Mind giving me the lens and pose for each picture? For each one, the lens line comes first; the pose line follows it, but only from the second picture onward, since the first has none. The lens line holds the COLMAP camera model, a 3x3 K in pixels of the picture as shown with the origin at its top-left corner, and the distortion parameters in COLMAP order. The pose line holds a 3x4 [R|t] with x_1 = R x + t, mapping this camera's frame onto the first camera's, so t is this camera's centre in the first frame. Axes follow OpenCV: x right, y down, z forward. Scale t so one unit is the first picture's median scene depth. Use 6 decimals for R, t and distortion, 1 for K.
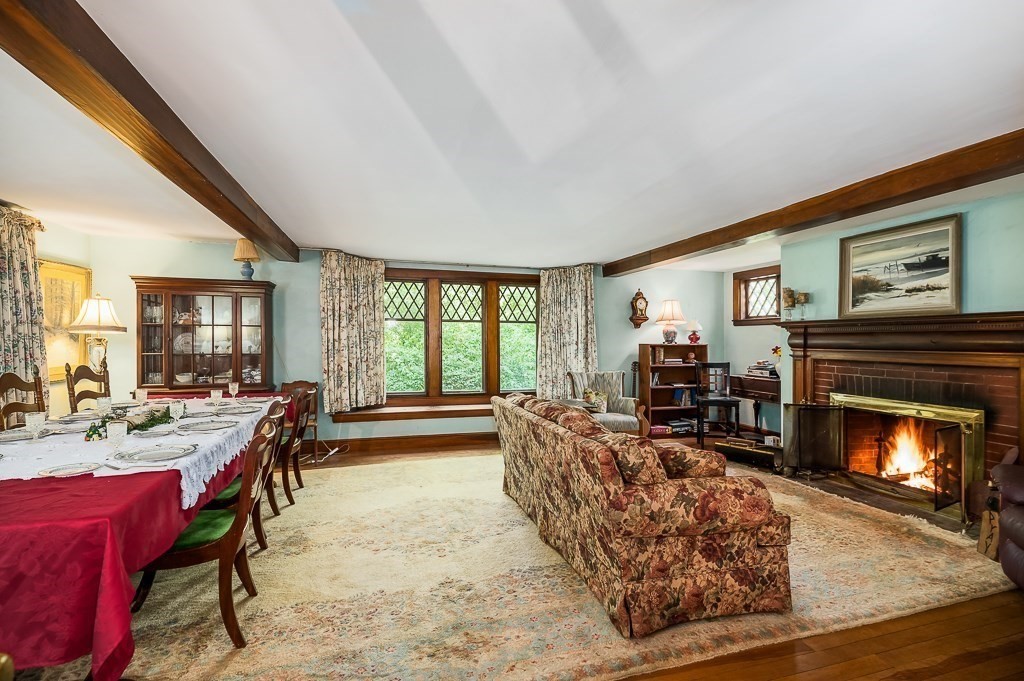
lens RADIAL K [[455.8, 0, 513.2], [0, 455.8, 340.5], [0, 0, 1]] dist [-0.005242, 0.000345]
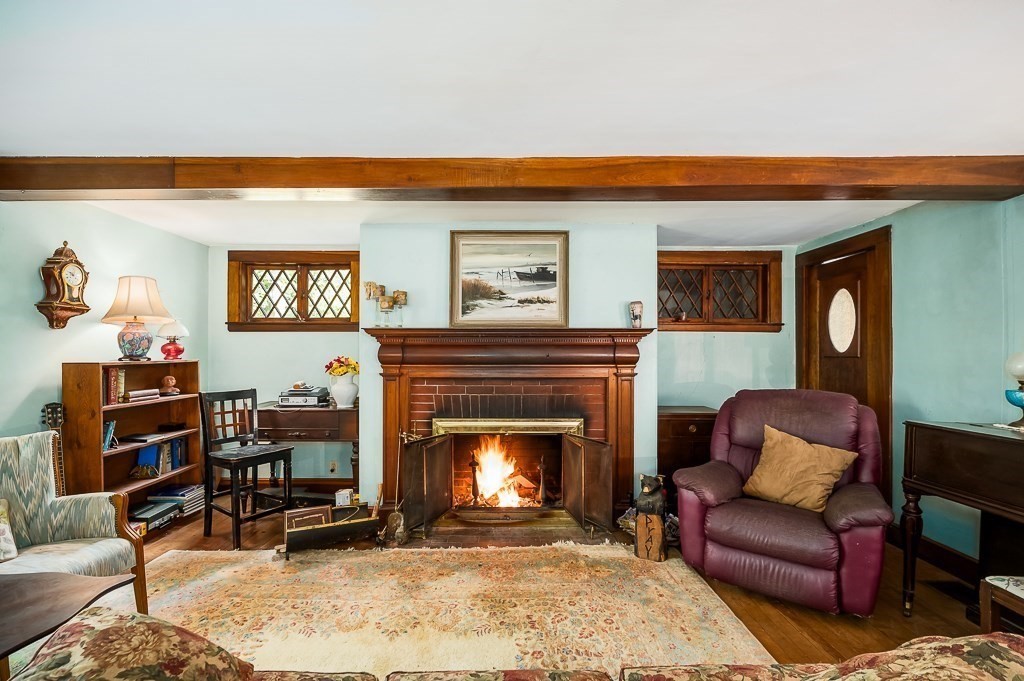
lens RADIAL K [[455.8, 0, 506.9], [0, 455.8, 347.7], [0, 0, 1]] dist [-0.005242, 0.000345]
pose [[0.287011, 0.002068, 0.957925, -0.038864], [0.001666, 0.999995, -0.002657, -0.008586], [-0.957926, 0.002358, 0.287006, 0.628035]]
